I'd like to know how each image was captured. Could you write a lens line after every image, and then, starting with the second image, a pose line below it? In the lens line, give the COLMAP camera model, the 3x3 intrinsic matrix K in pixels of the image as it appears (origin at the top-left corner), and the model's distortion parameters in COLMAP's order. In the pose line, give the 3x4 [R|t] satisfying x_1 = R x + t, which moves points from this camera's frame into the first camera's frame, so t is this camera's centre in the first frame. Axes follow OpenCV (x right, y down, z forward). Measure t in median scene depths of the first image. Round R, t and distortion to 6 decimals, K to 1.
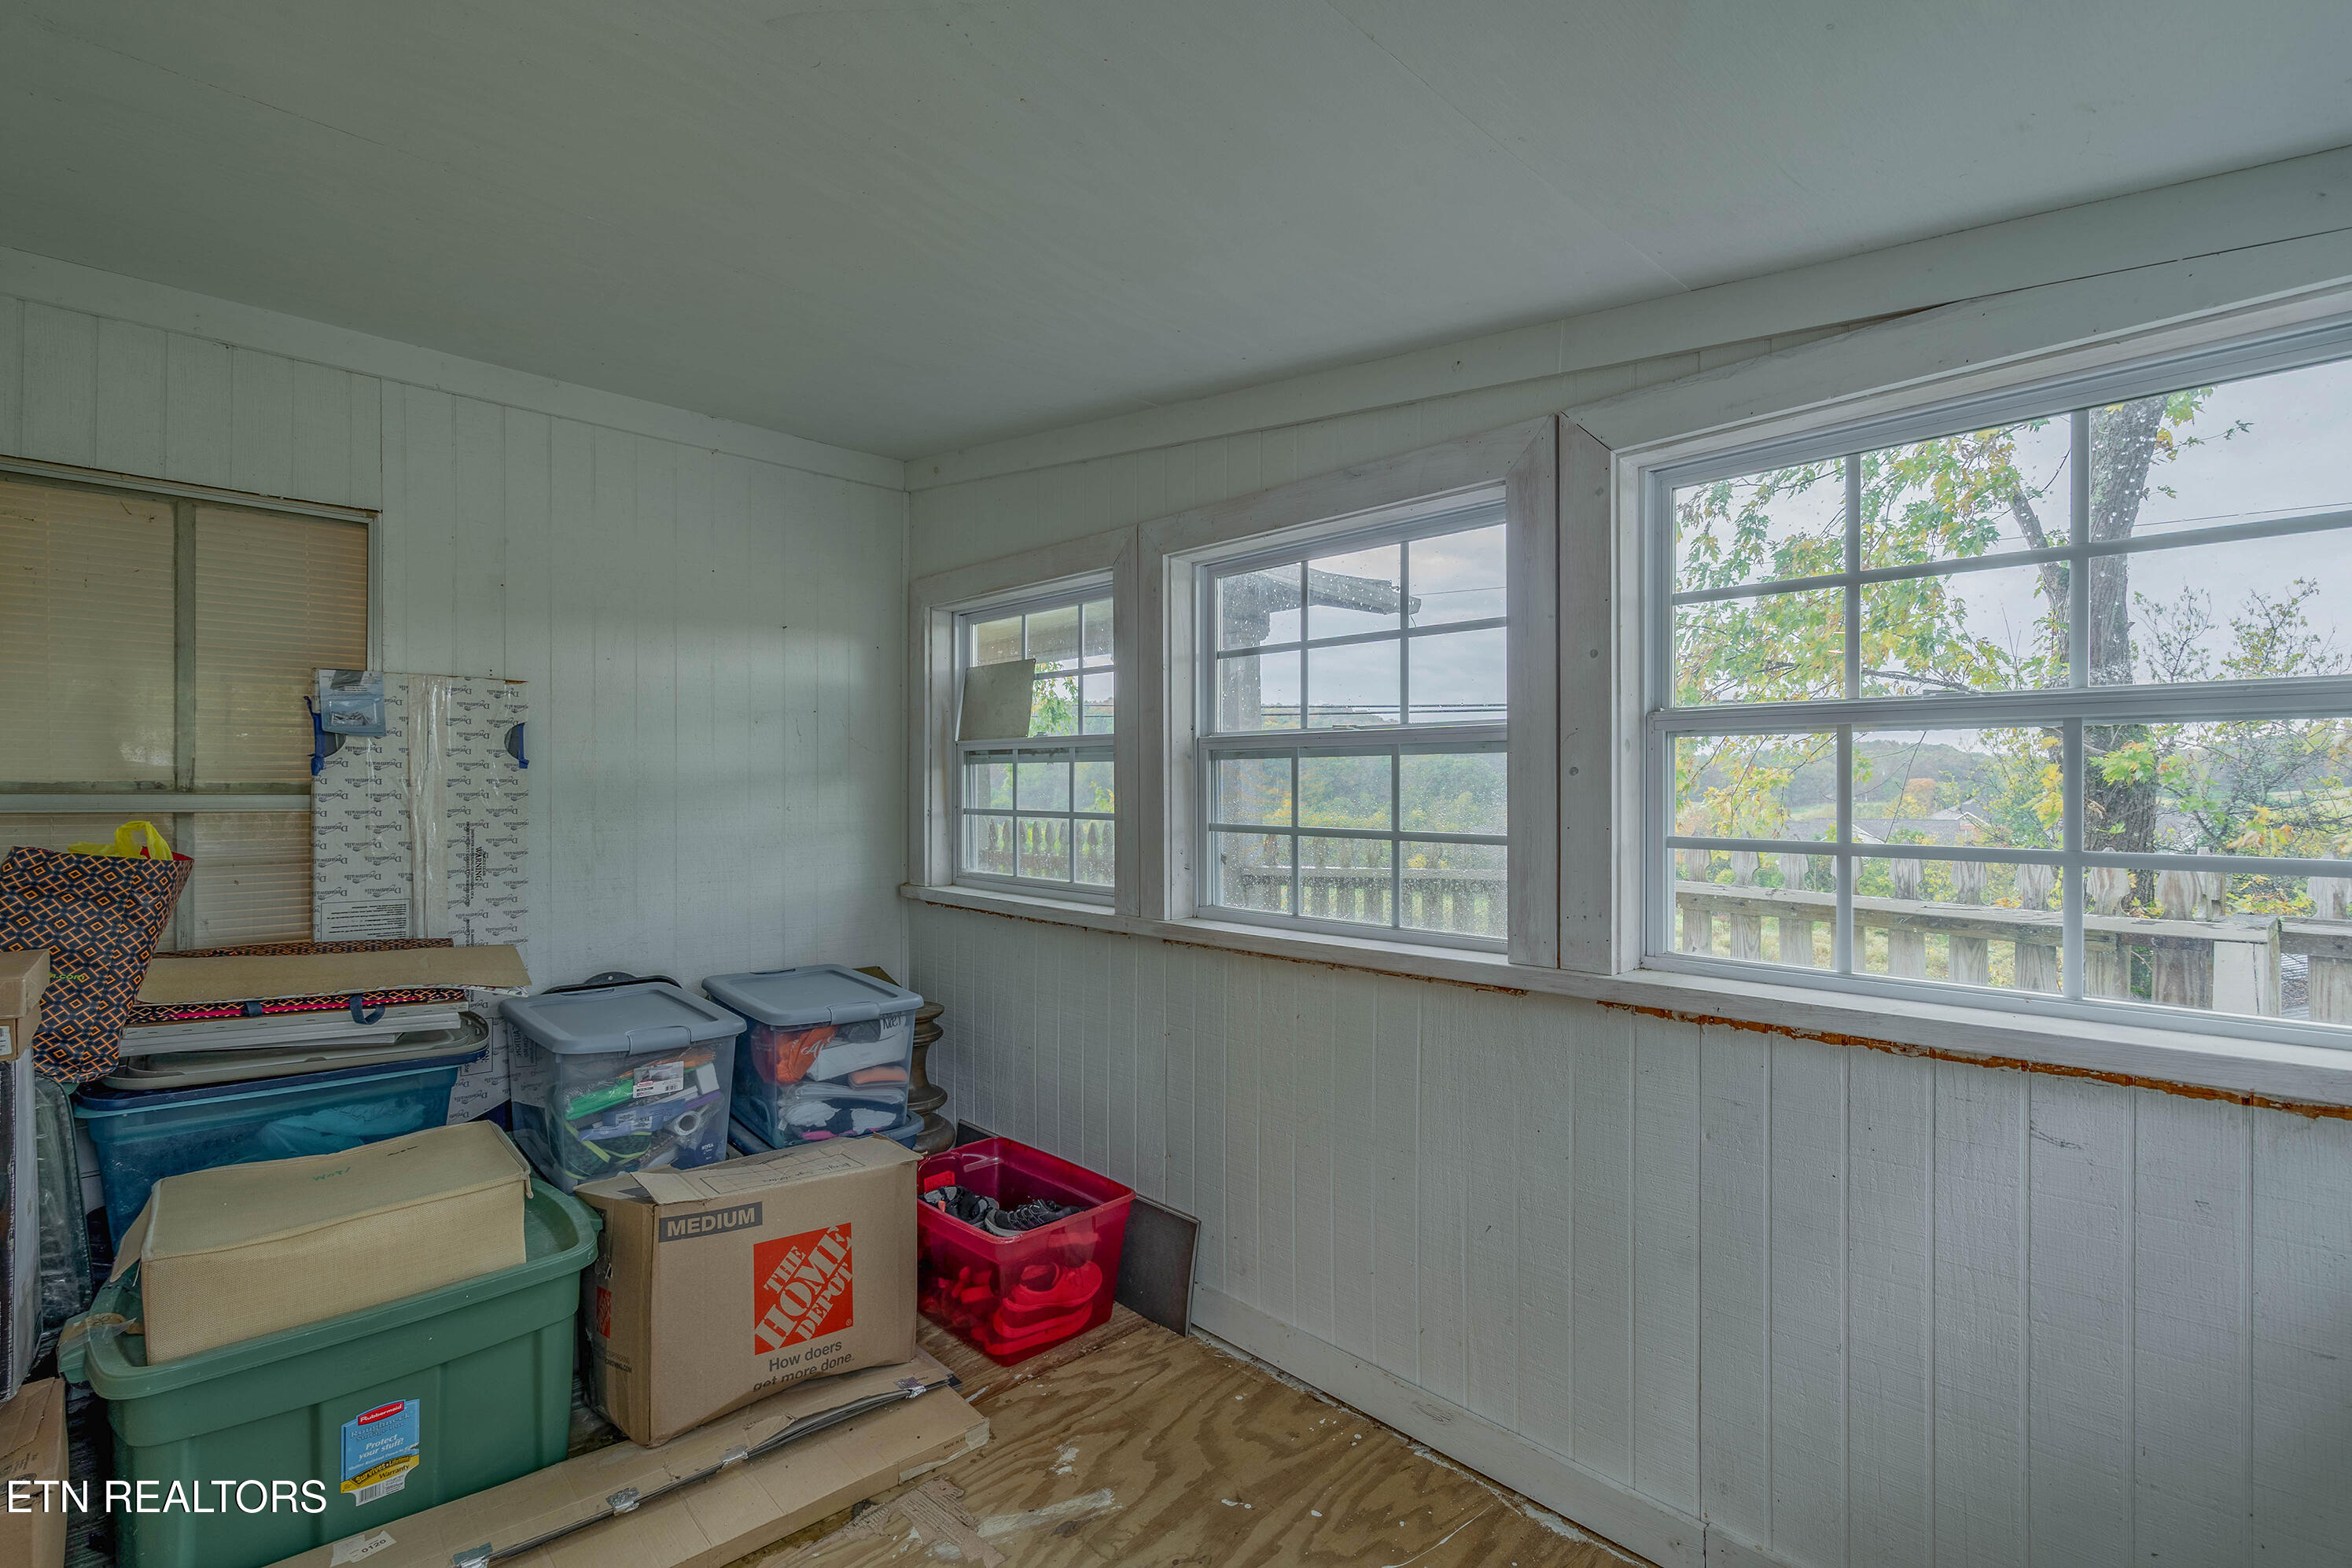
lens RADIAL K [[1088.2, 0, 1179.2], [0, 1088.2, 778.7], [0, 0, 1]] dist [-0.002225, 0.003164]
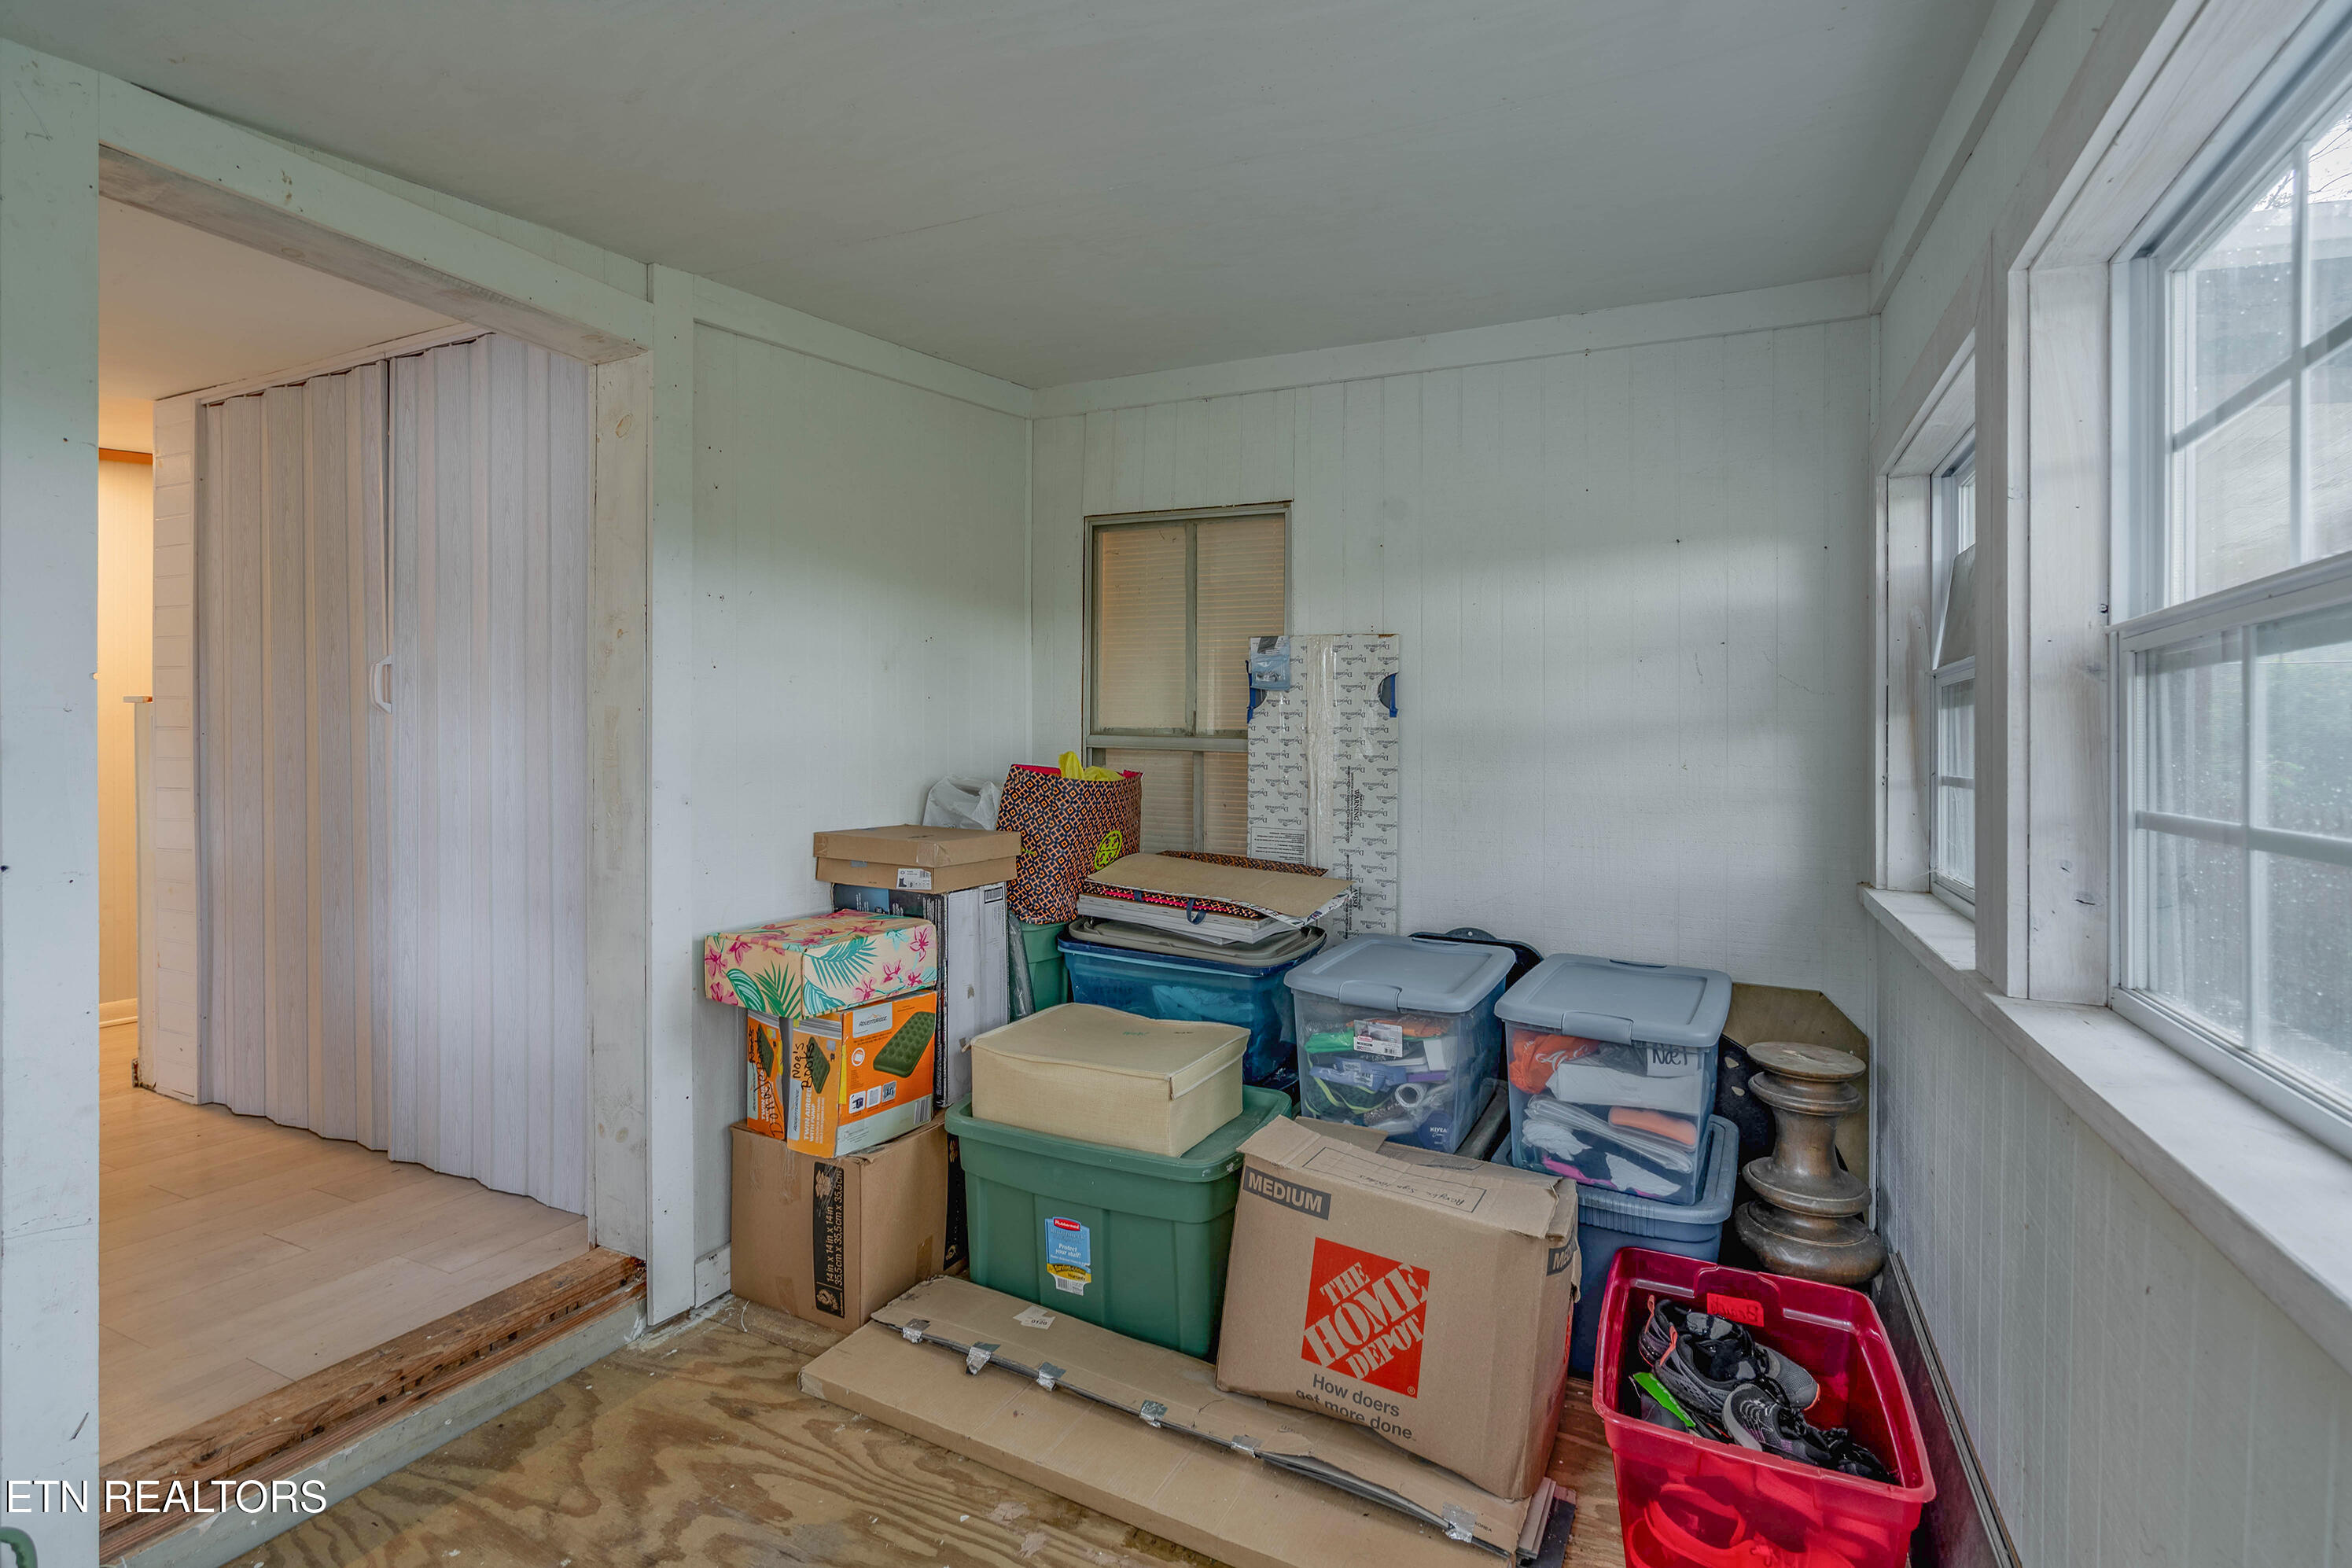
lens RADIAL K [[1088.2, 0, 1173.6], [0, 1088.2, 749.2], [0, 0, 1]] dist [-0.002225, 0.003164]
pose [[0.345097, 0.011836, -0.938493, 0.343608], [-0.013917, 0.999875, 0.007493, 0.018136], [0.938464, 0.010475, 0.345218, 0.489404]]
